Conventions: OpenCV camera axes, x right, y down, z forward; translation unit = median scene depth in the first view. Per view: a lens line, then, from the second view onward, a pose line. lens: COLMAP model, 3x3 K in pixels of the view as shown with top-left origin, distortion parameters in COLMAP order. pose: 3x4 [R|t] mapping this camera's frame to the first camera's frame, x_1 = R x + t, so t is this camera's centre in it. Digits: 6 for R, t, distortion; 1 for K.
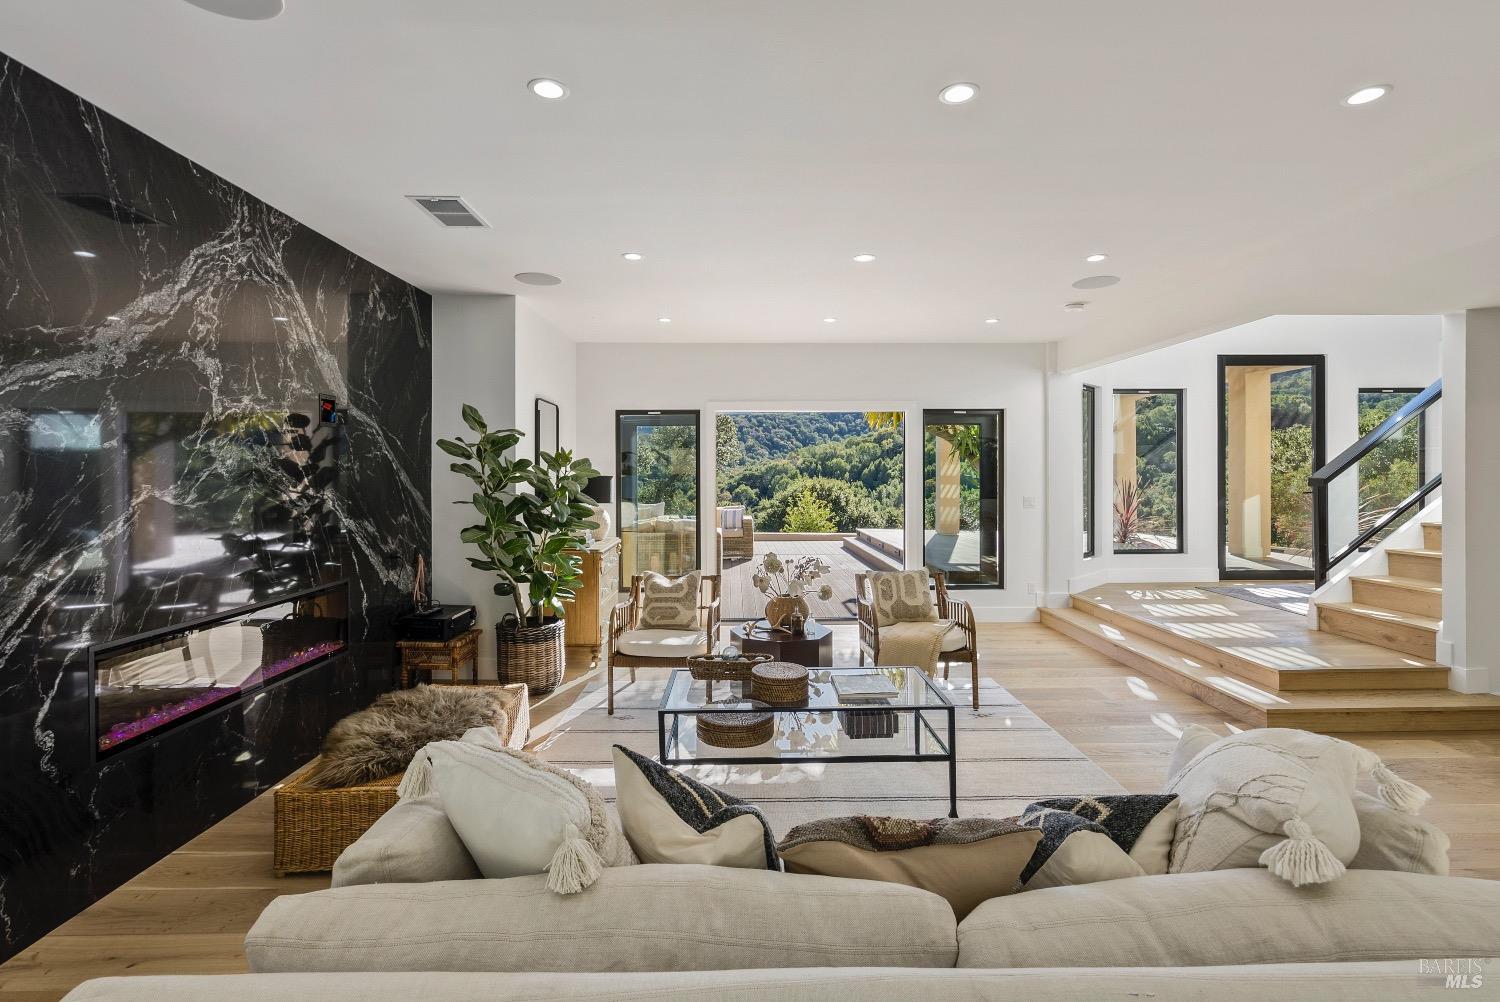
lens RADIAL K [[699.1, 0, 754.4], [0, 699.1, 478.8], [0, 0, 1]] dist [-0.005002, 0.001158]
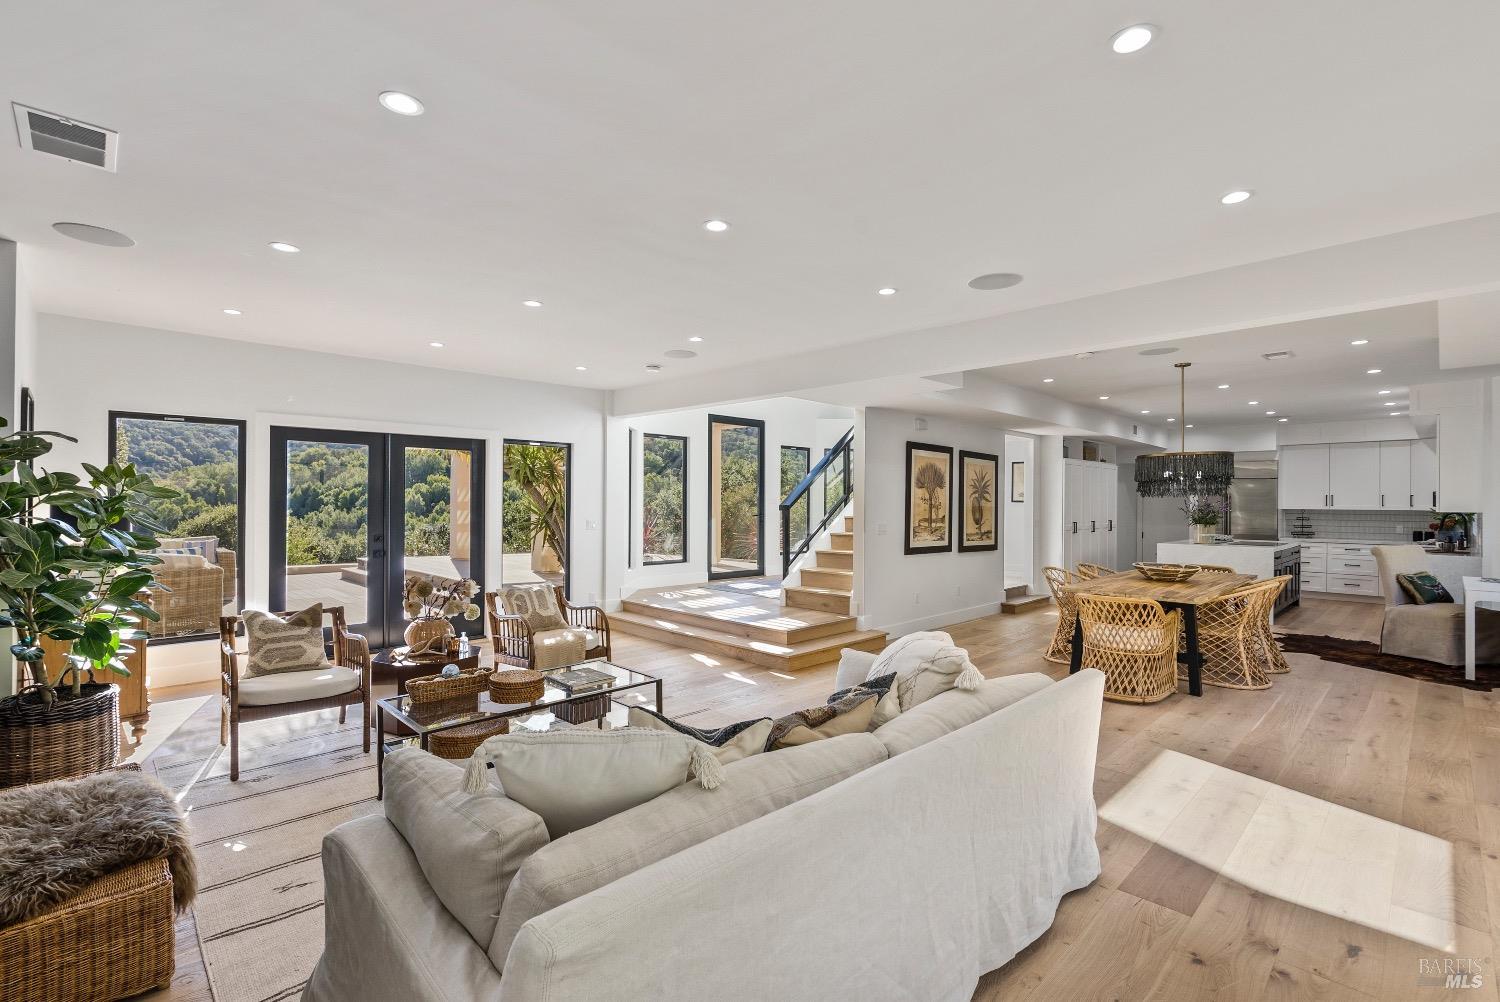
lens RADIAL K [[673.5, 0, 750.0], [0, 673.5, 501.0], [0, 0, 1]] dist [-0.000536, 0.001084]
pose [[0.731159, 0.009728, 0.682138, -0.311781], [-0.004691, 0.999946, -0.009232, 0.005723], [-0.682191, 0.003550, 0.731165, -0.016270]]
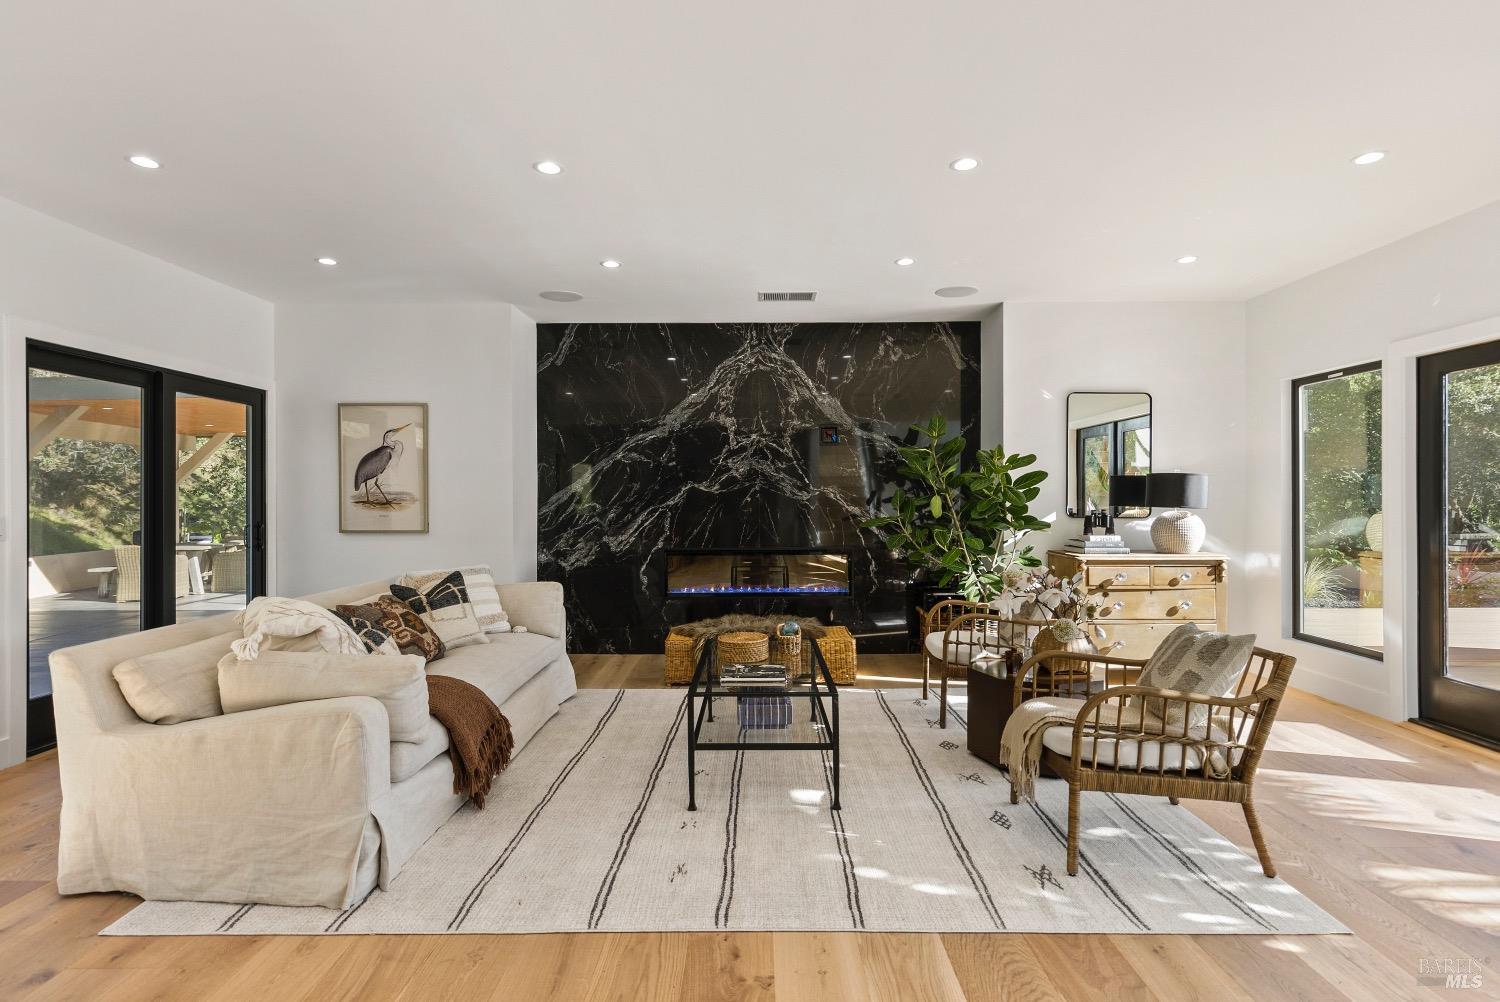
lens RADIAL K [[744.9, 0, 750.0], [0, 744.9, 501.0], [0, 0, 1]] dist [0.002380, 0.000095]
pose [[-0.022500, 0.003755, -0.999740, 0.917861], [-0.004641, 0.999982, 0.003861, 0.037528], [0.999736, 0.004726, -0.022482, 0.767785]]
